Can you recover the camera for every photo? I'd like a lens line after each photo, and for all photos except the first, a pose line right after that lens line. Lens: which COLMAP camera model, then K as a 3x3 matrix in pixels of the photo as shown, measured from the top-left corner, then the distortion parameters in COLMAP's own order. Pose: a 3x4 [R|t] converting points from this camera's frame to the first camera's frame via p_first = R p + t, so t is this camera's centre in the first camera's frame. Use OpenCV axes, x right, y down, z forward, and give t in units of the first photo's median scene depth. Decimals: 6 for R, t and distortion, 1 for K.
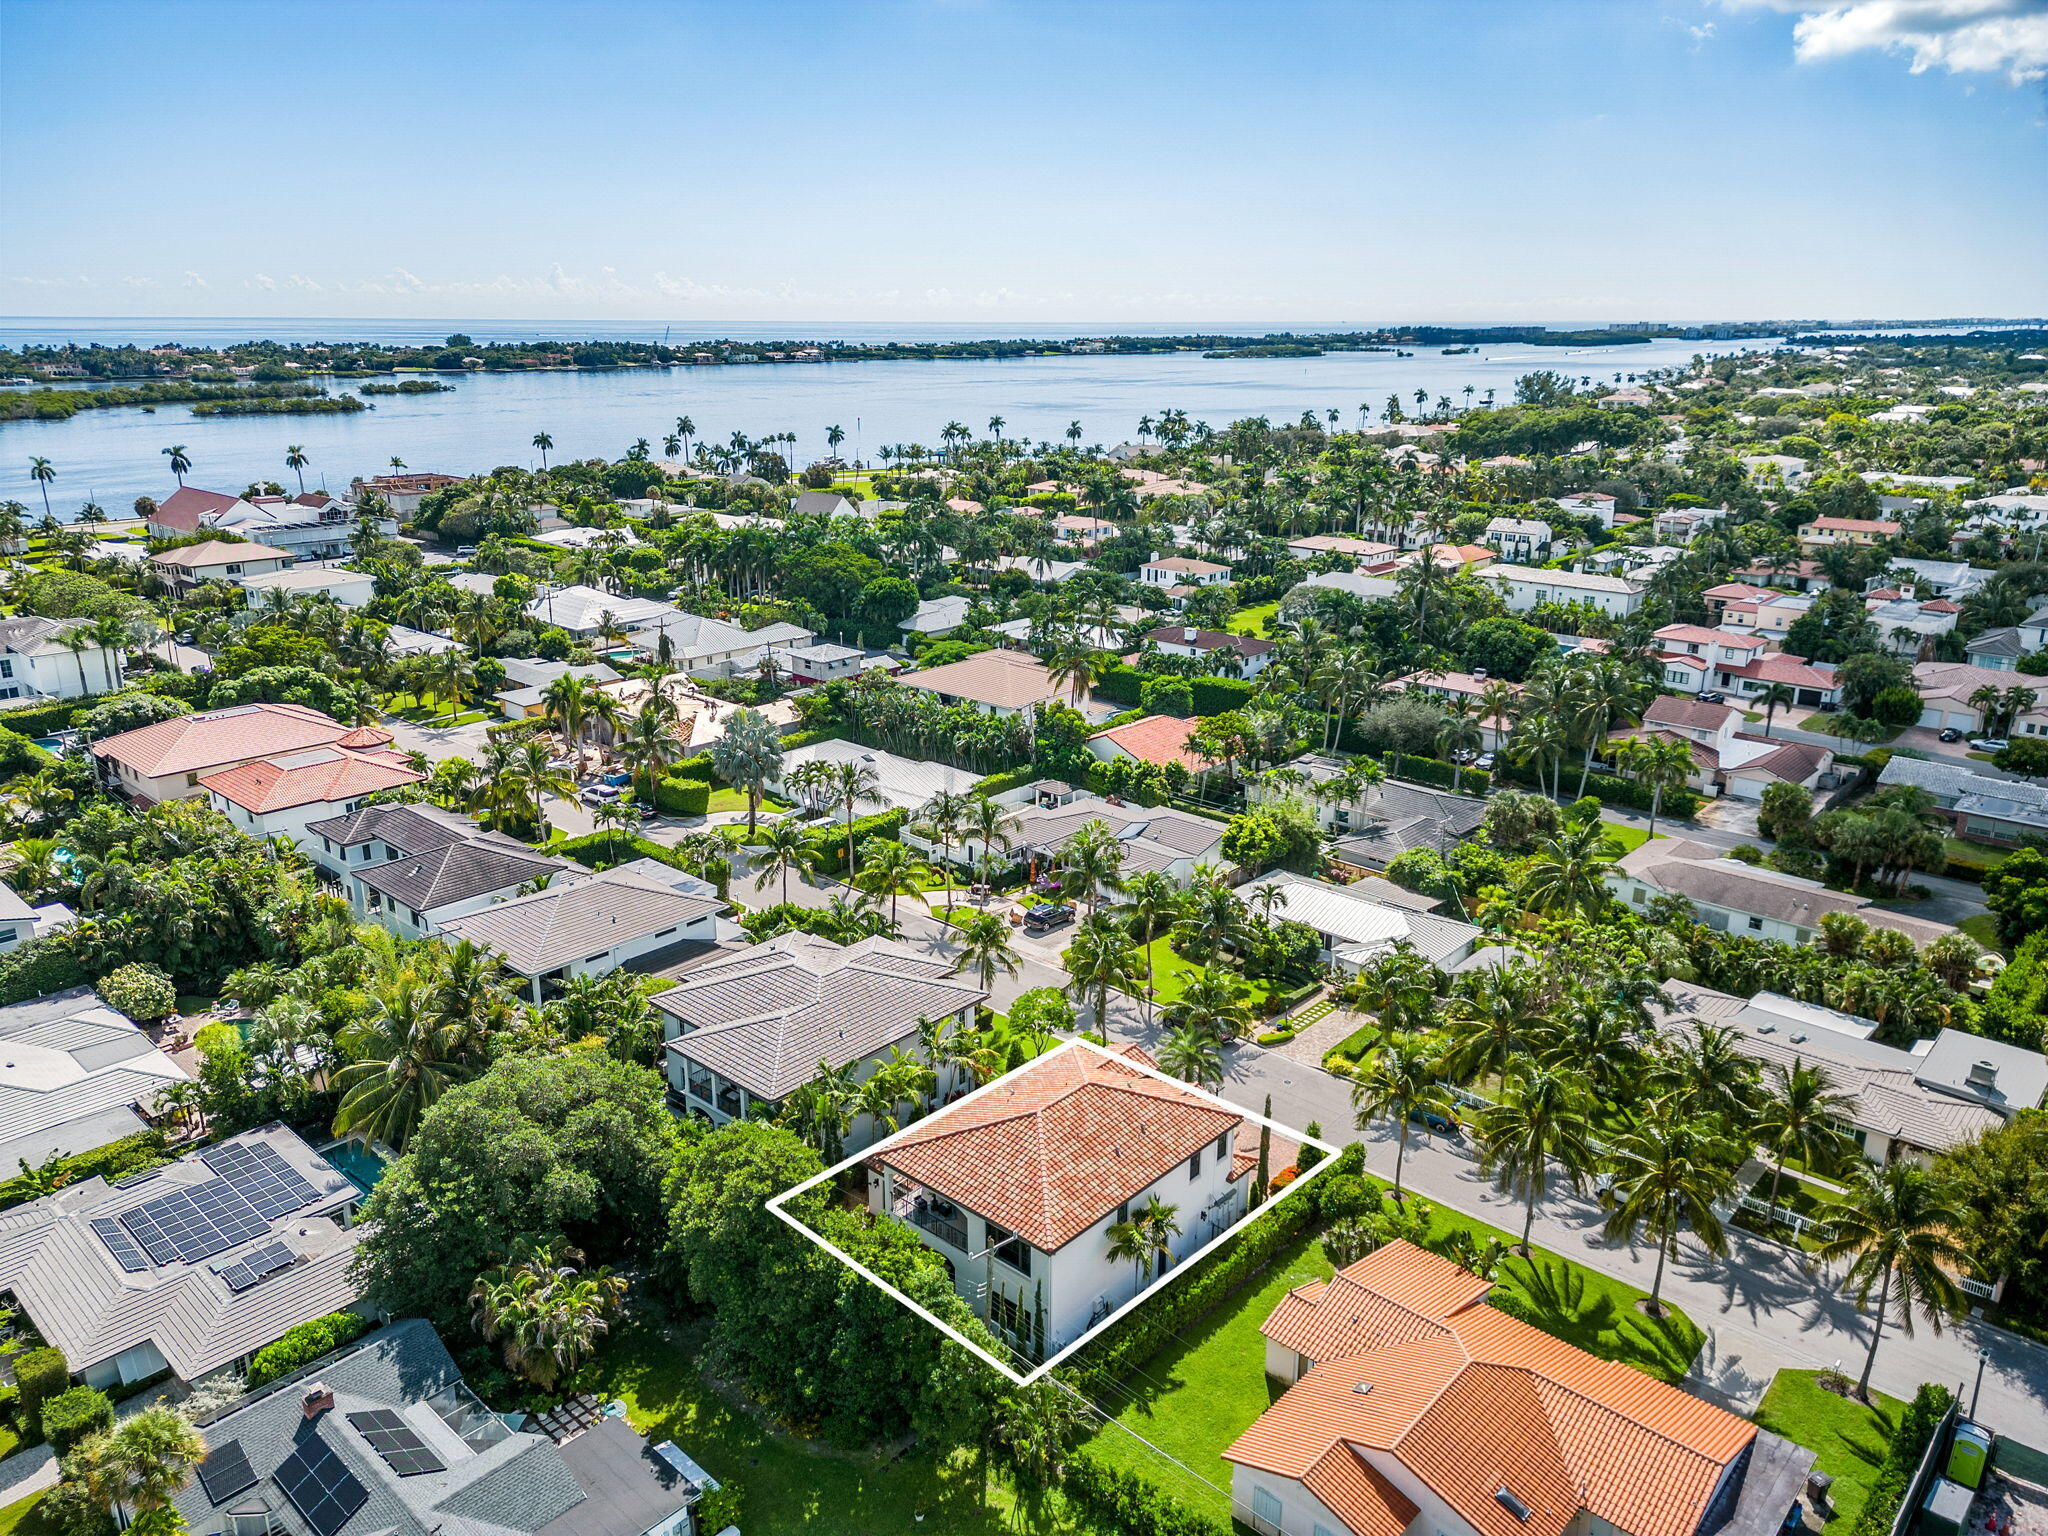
lens RADIAL K [[1451.5, 0, 1024.0], [0, 1451.5, 768.0], [0, 0, 1]] dist [0.053191, -0.045931]
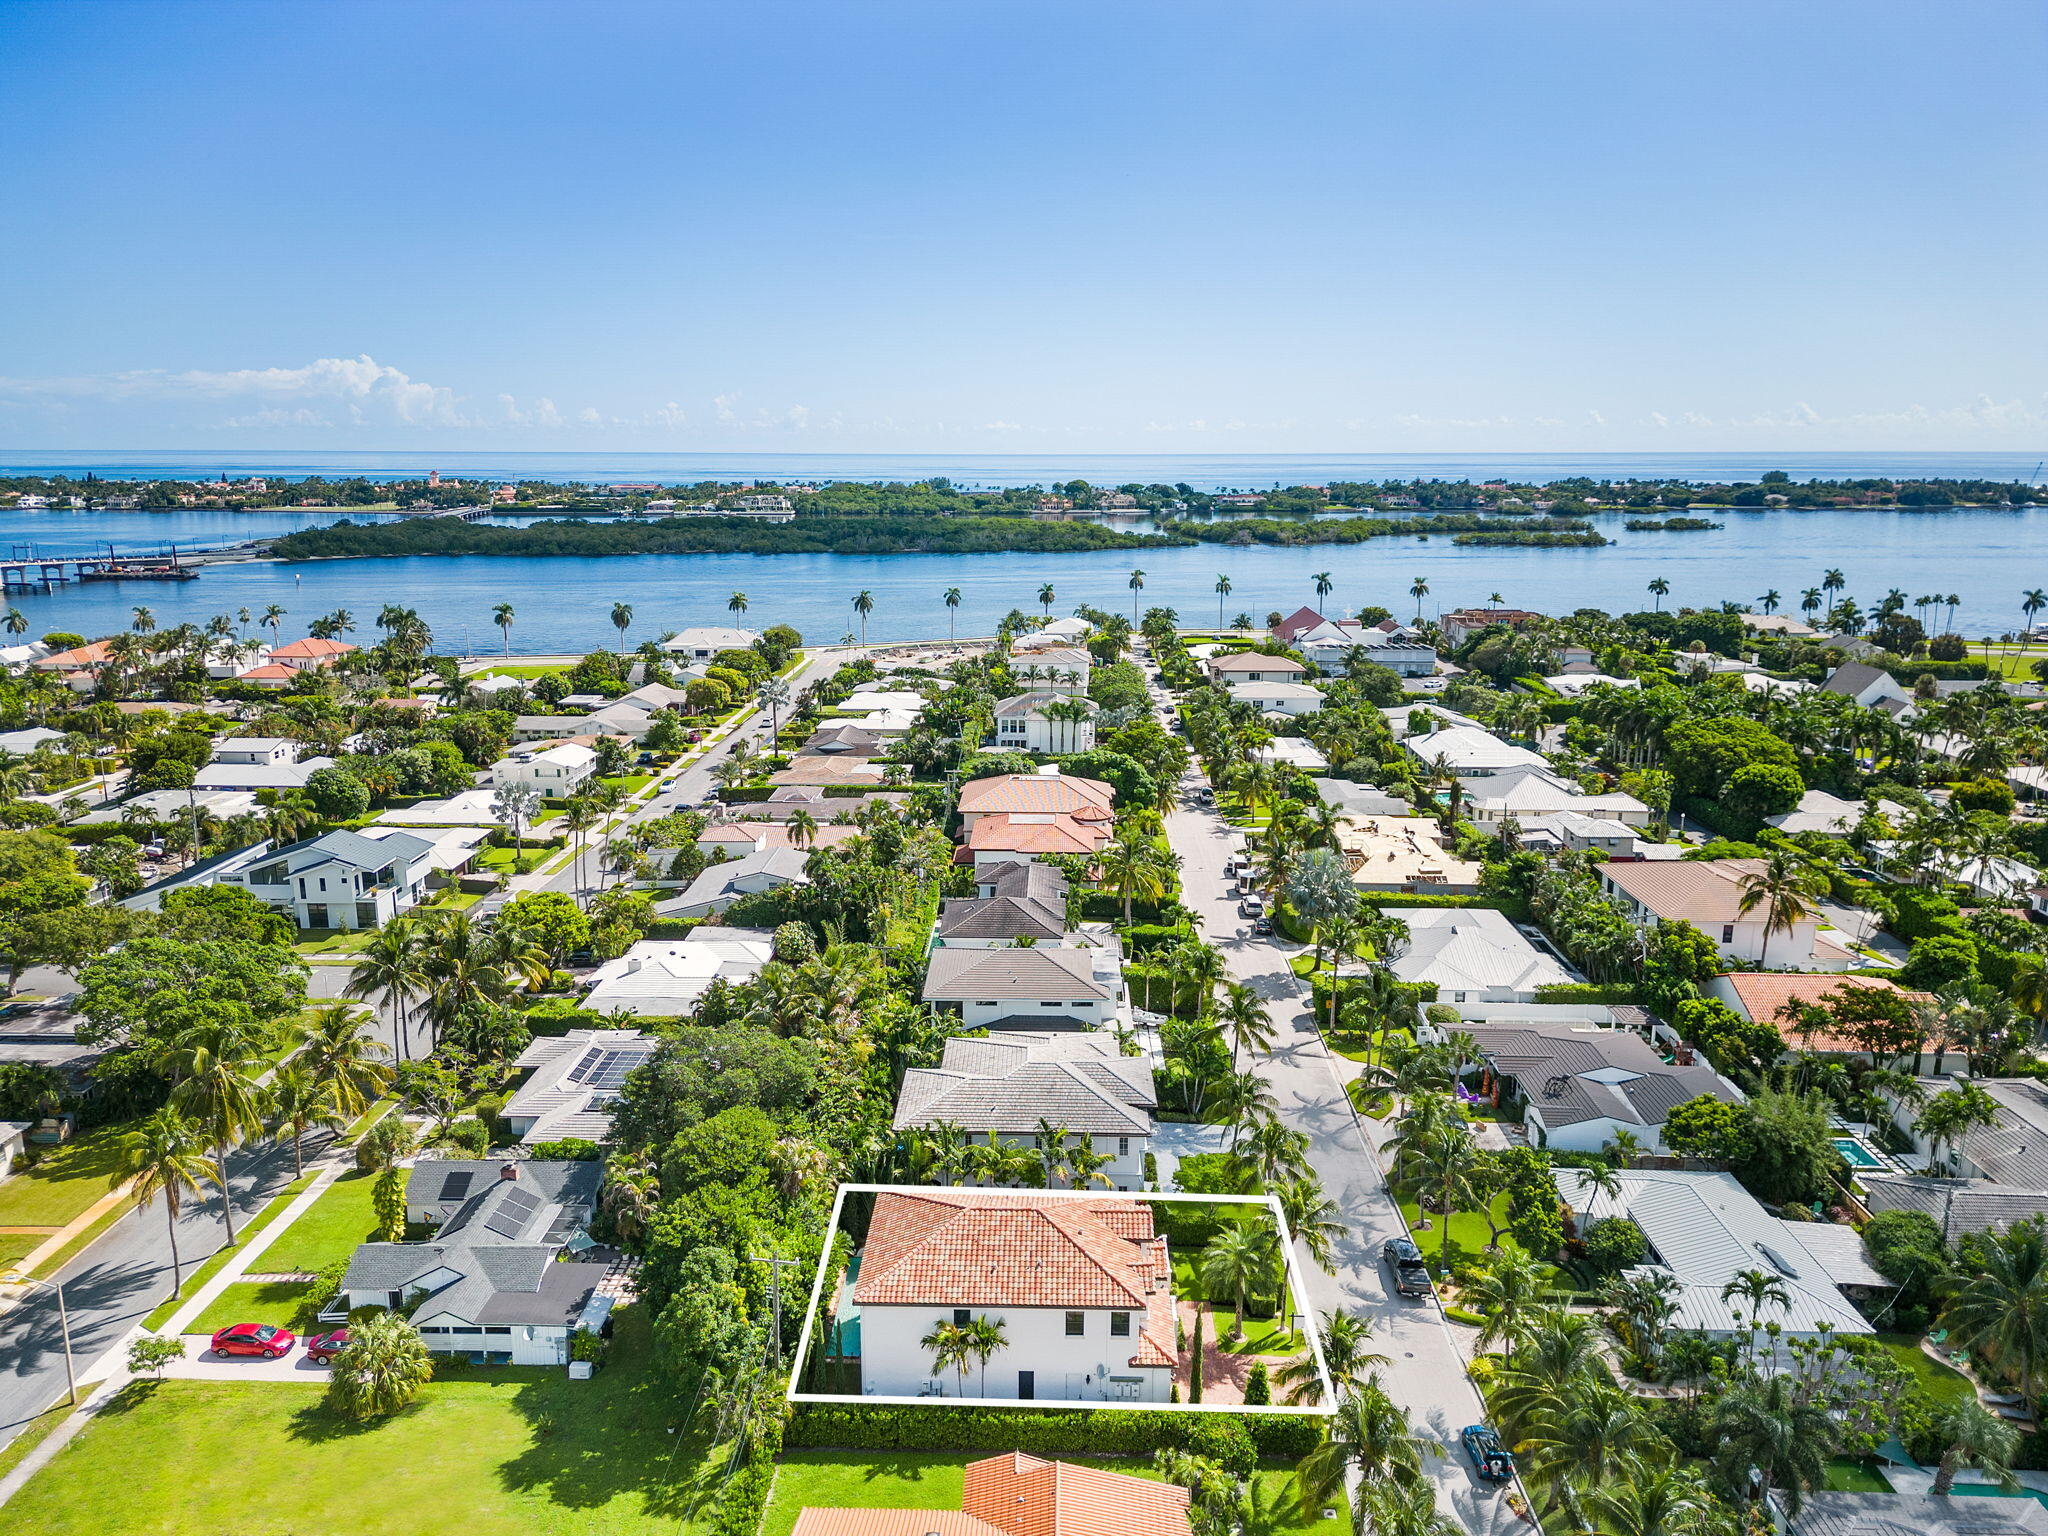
lens RADIAL K [[1451.5, 0, 1024.0], [0, 1451.5, 768.0], [0, 0, 1]] dist [0.053191, -0.045931]
pose [[0.651868, 0.162068, -0.740812, 0.137606], [-0.224082, 0.974439, 0.016000, -0.021114], [0.724469, 0.155573, 0.671522, 0.035556]]
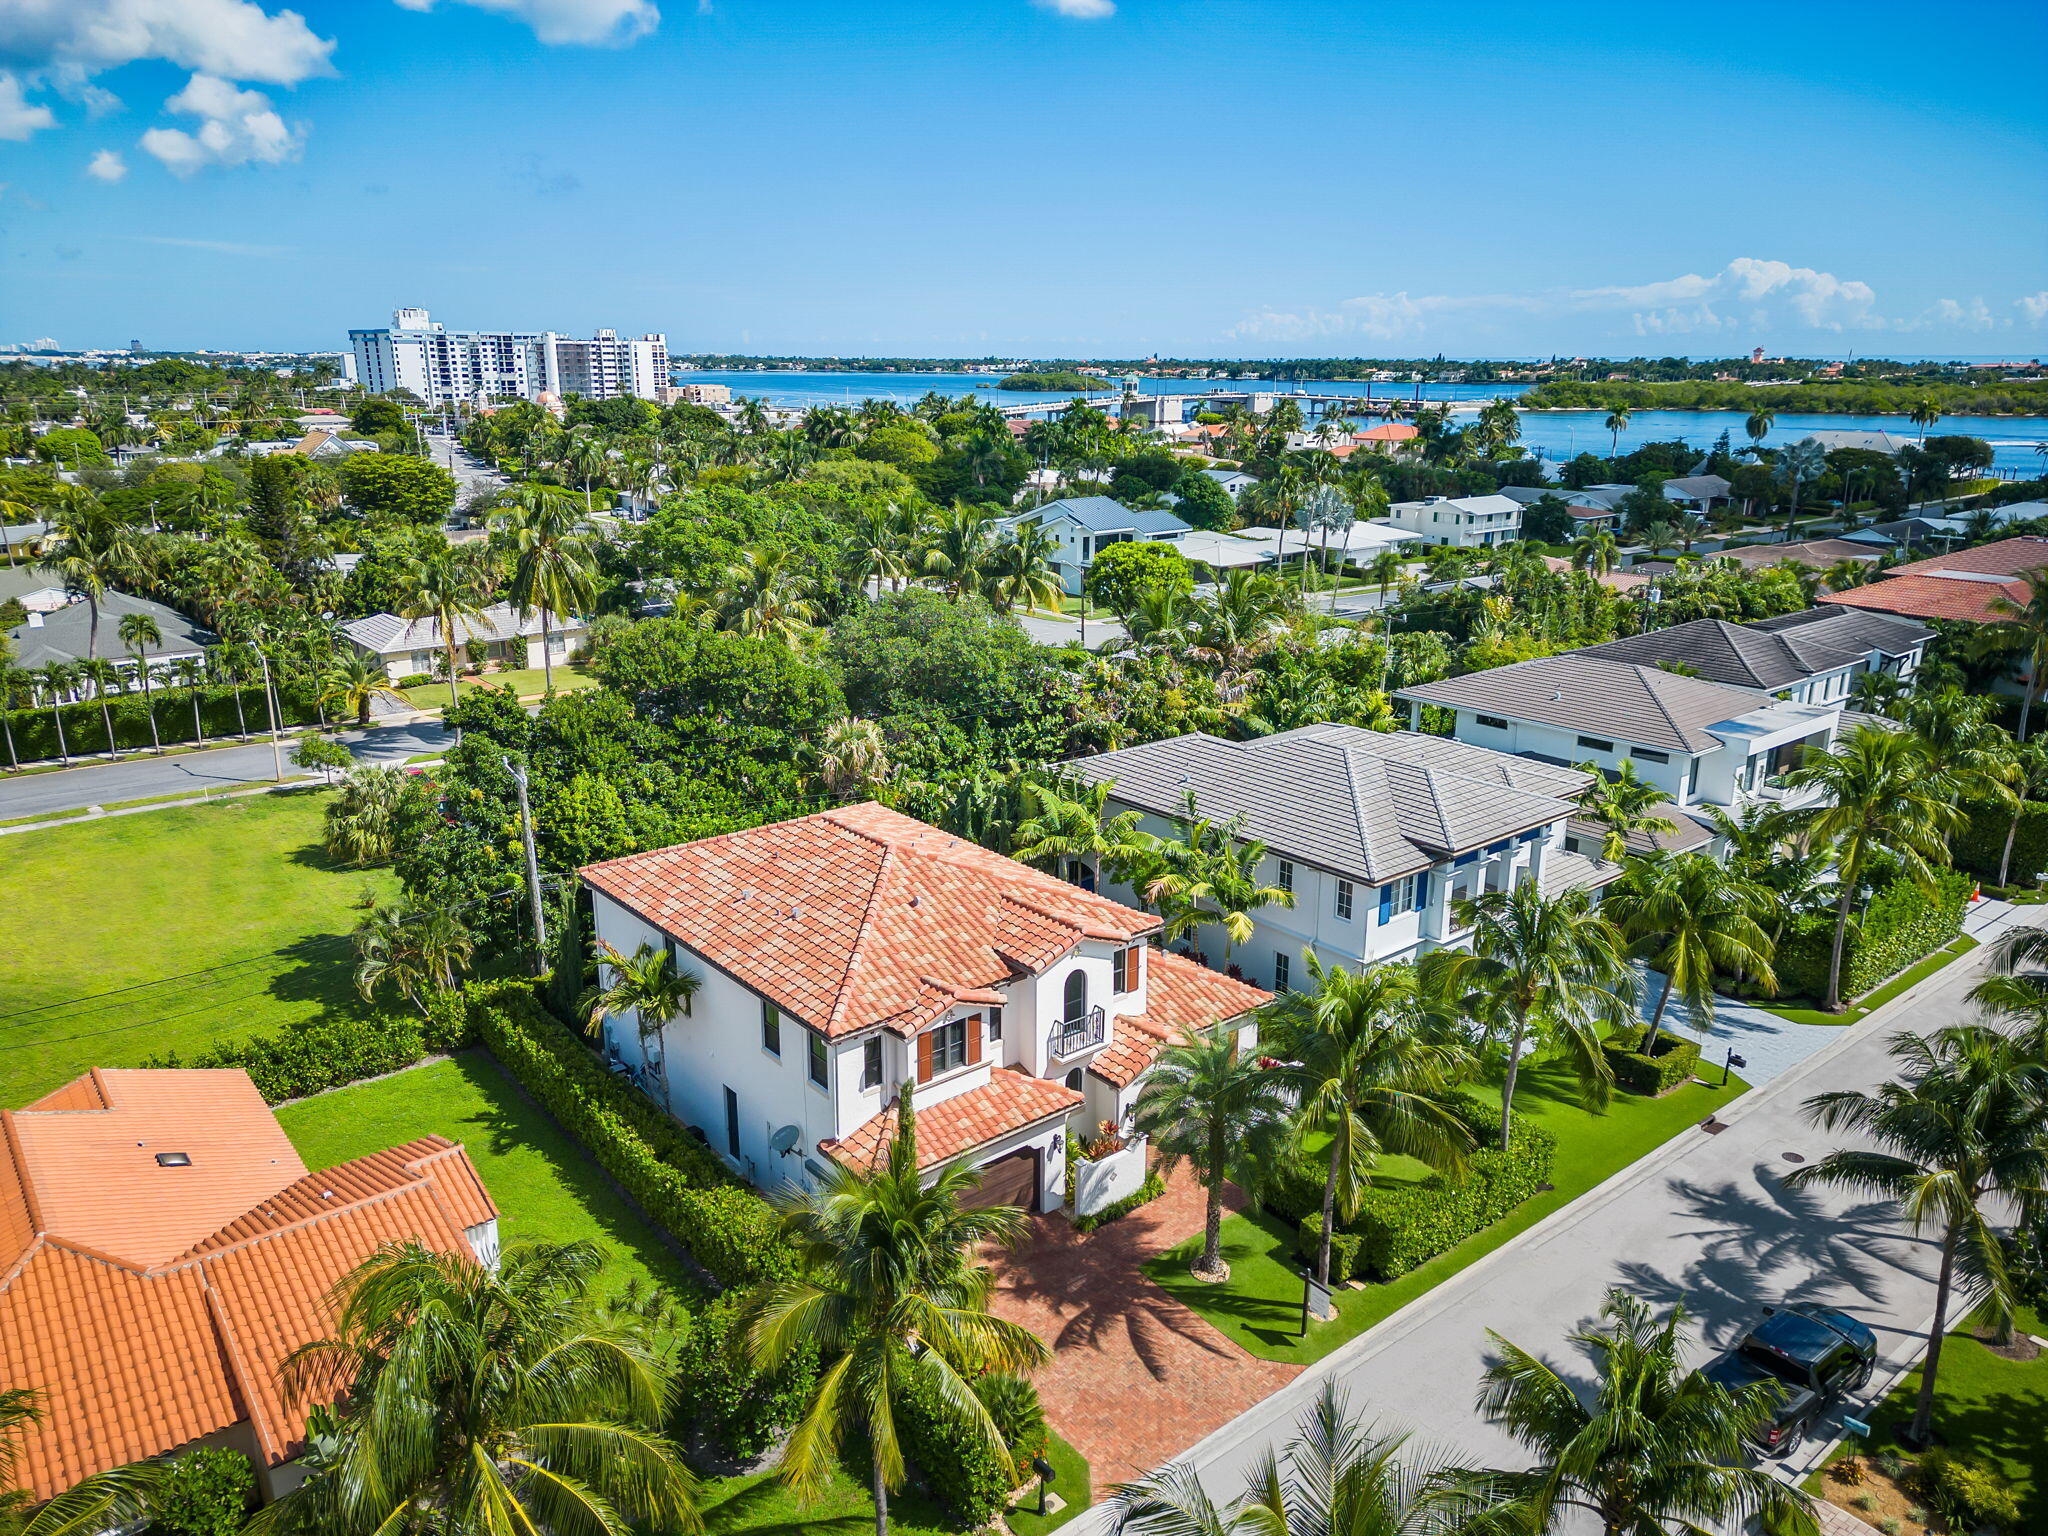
lens RADIAL K [[1418.4, 0, 1024.0], [0, 1418.4, 768.0], [0, 0, 1]] dist [0.053074, 0.001460]
pose [[-0.161615, 0.266657, -0.950145, 0.098690], [-0.279946, 0.910862, 0.303250, -0.000325], [0.946314, 0.314999, -0.072559, 0.187316]]
